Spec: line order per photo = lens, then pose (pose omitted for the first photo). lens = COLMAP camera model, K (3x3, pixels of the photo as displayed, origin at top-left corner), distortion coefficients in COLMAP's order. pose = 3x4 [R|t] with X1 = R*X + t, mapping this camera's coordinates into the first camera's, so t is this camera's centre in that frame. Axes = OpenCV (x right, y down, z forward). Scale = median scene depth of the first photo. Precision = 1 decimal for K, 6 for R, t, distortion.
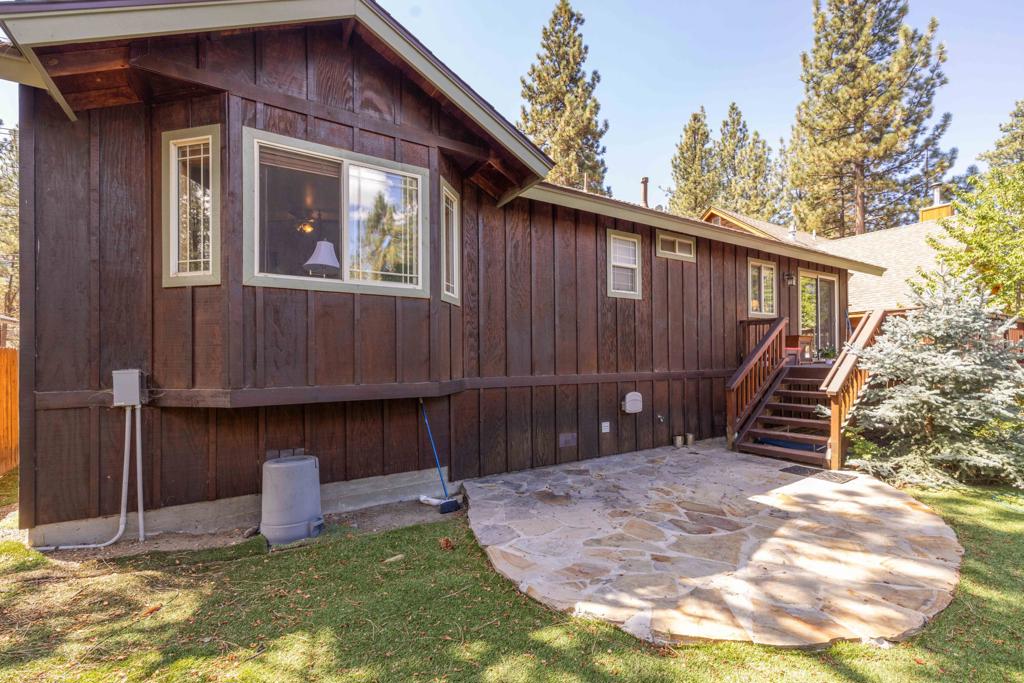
lens RADIAL K [[459.7, 0, 490.9], [0, 459.7, 352.0], [0, 0, 1]] dist [0.000994, 0.000642]
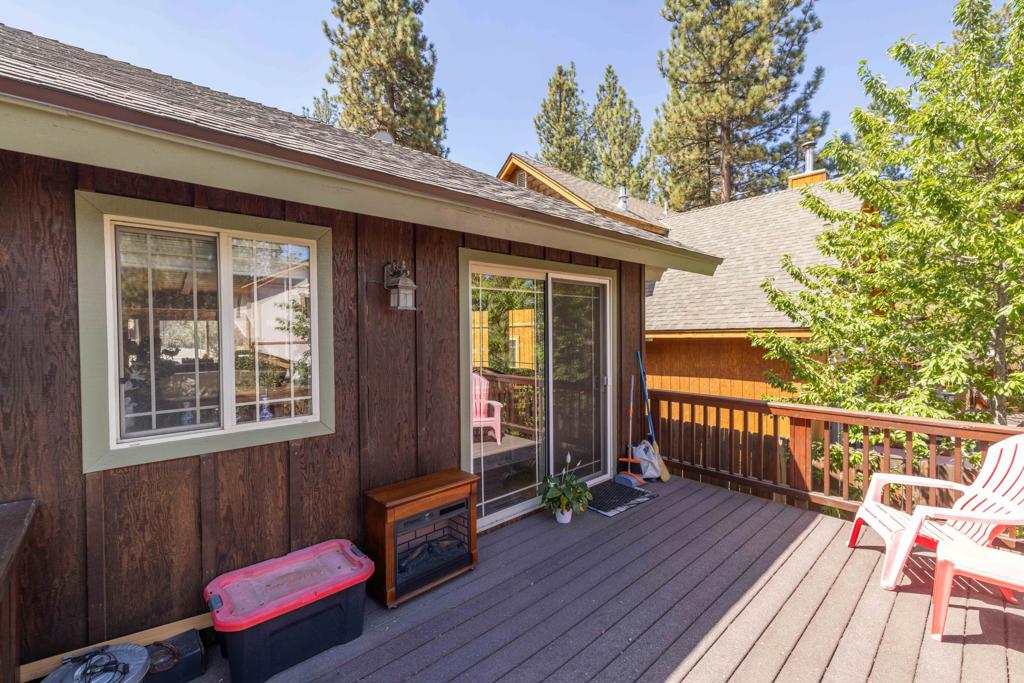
lens RADIAL K [[426.4, 0, 507.6], [0, 426.4, 332.3], [0, 0, 1]] dist [-0.000514, 0.000107]
pose [[0.985468, -0.002289, 0.169846, 0.304317], [-0.001533, 0.999749, 0.022364, -0.061819], [-0.169855, -0.022299, 0.985217, 0.327209]]
